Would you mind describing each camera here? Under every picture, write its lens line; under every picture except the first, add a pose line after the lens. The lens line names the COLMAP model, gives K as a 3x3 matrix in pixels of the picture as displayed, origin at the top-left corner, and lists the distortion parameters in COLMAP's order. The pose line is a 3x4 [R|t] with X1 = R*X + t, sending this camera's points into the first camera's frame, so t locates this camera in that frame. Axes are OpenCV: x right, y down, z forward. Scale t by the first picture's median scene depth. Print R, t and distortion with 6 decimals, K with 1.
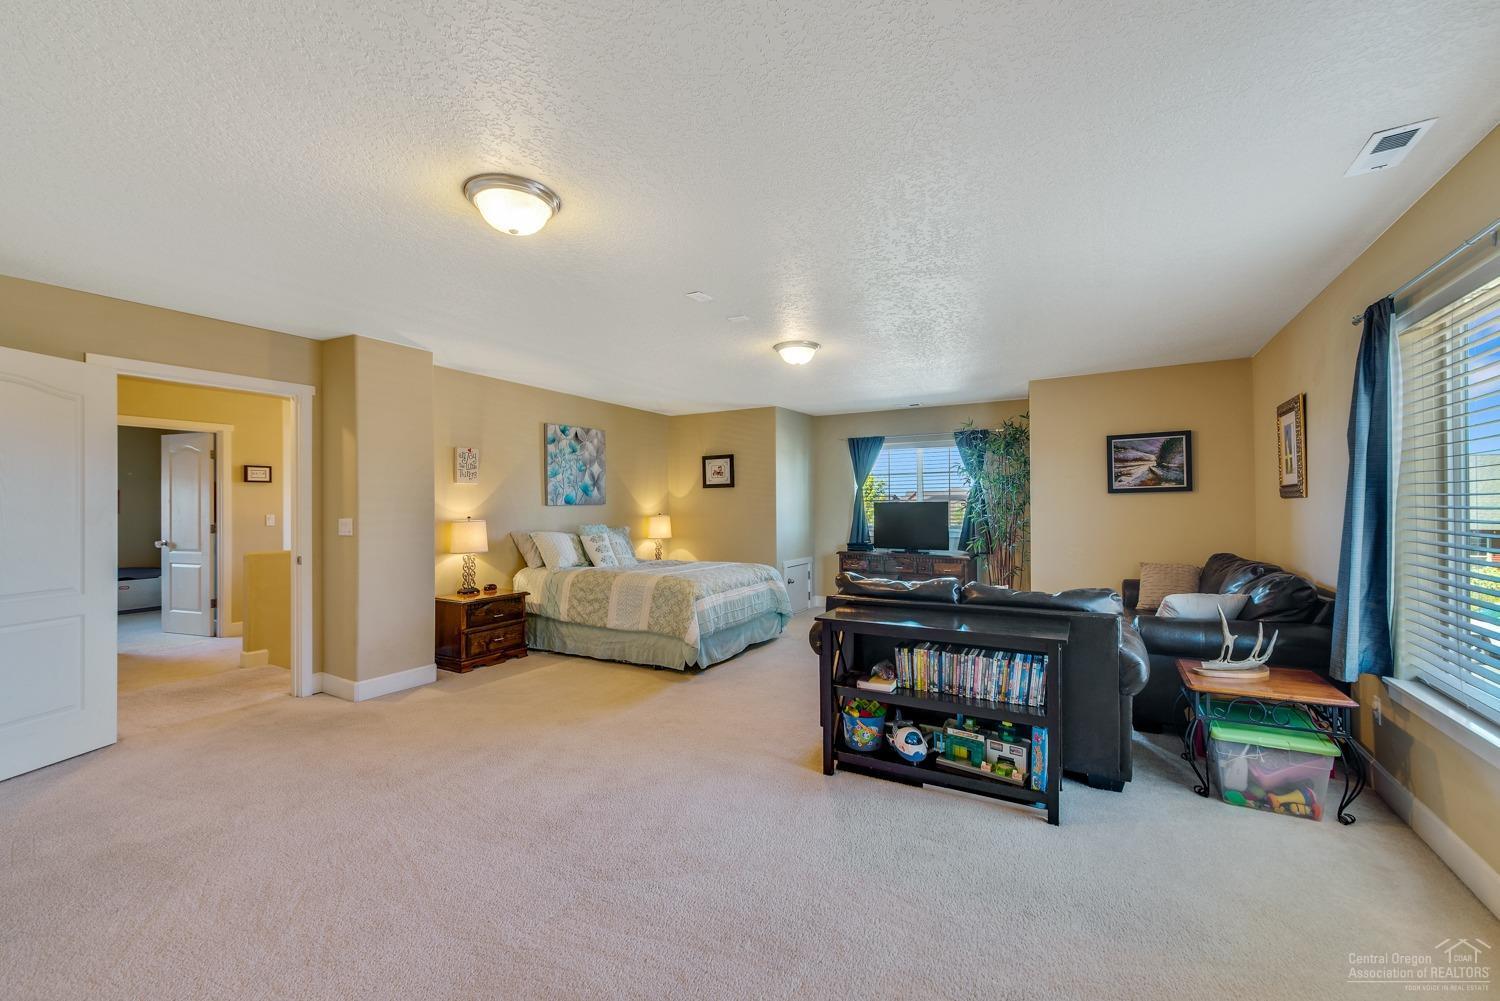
lens RADIAL K [[607.7, 0, 756.8], [0, 607.7, 506.2], [0, 0, 1]] dist [0.001135, -0.000533]
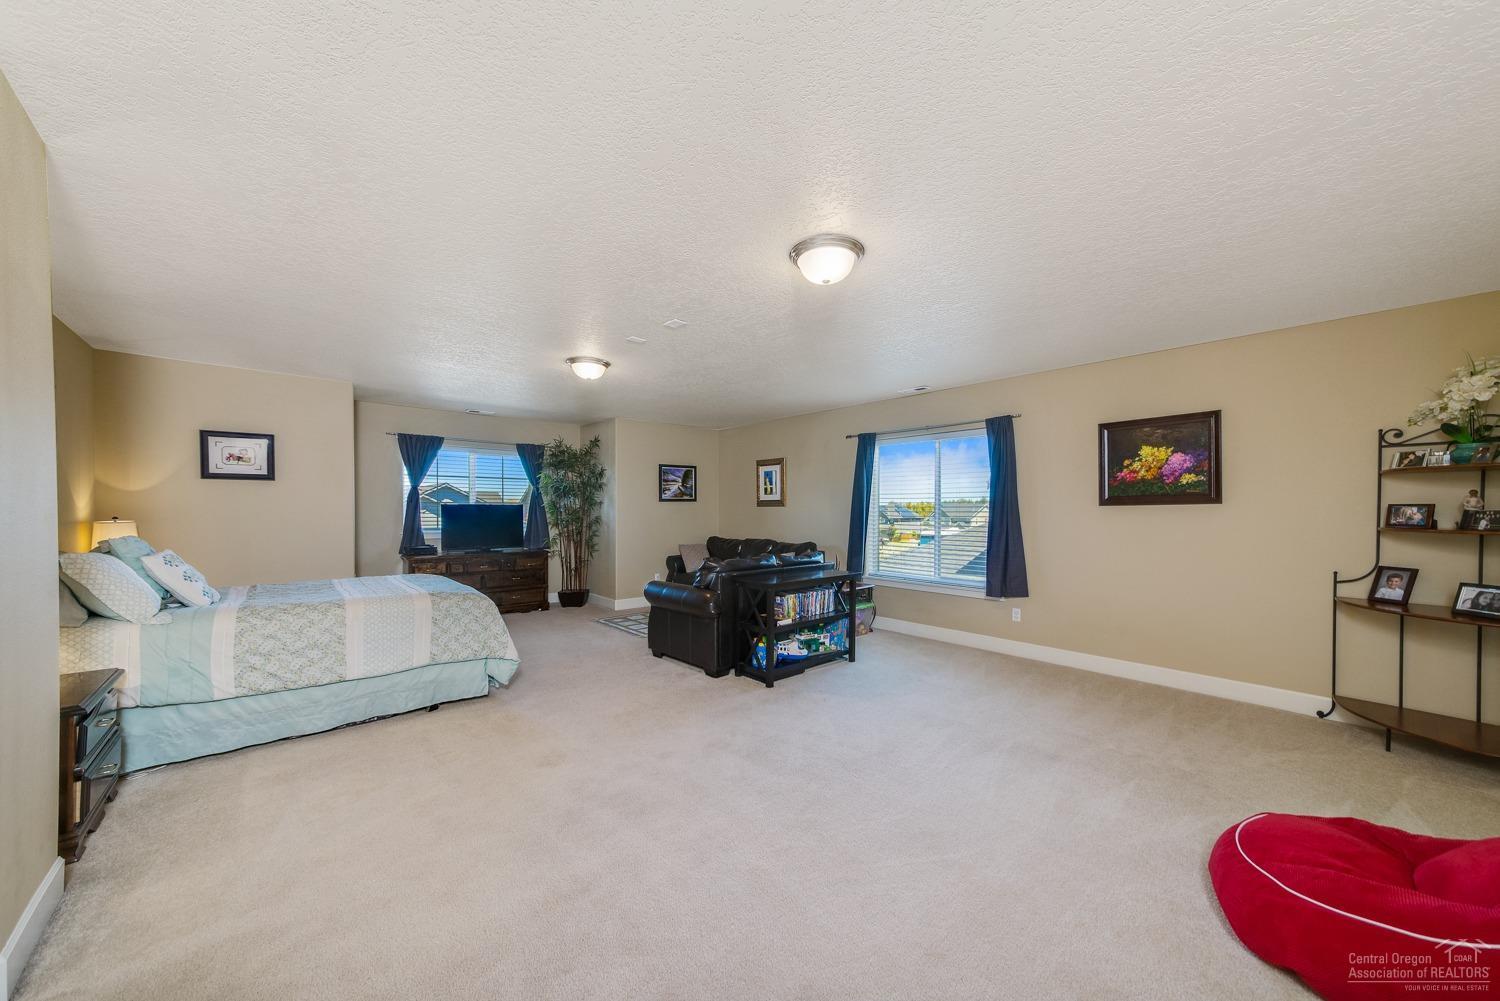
lens RADIAL K [[531.2, 0, 763.1], [0, 531.2, 518.3], [0, 0, 1]] dist [0.003682, 0.000380]
pose [[0.320098, -0.009375, 0.947338, -0.622540], [-0.007824, 0.999891, 0.012539, 0.002524], [-0.947352, -0.011426, 0.319990, 0.325665]]
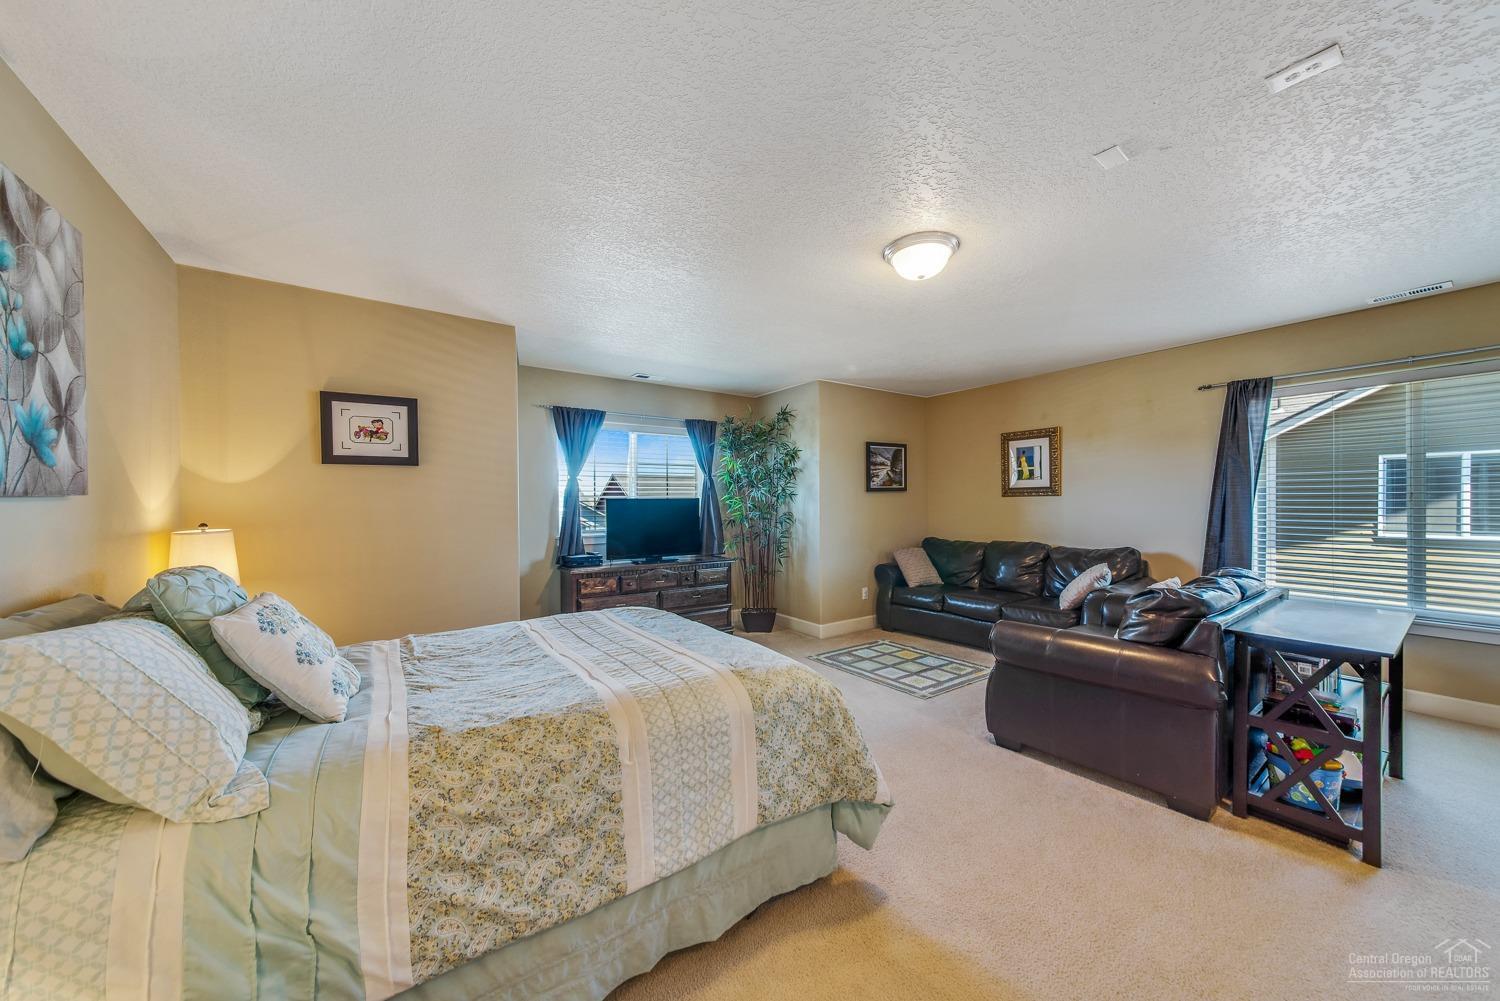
lens RADIAL K [[531.2, 0, 762.5], [0, 531.2, 507.5], [0, 0, 1]] dist [0.003682, 0.000380]
pose [[0.426115, -0.006818, 0.904643, -0.425517], [0.004303, 0.999976, 0.005509, 0.002590], [-0.904659, 0.001546, 0.426134, 0.762461]]
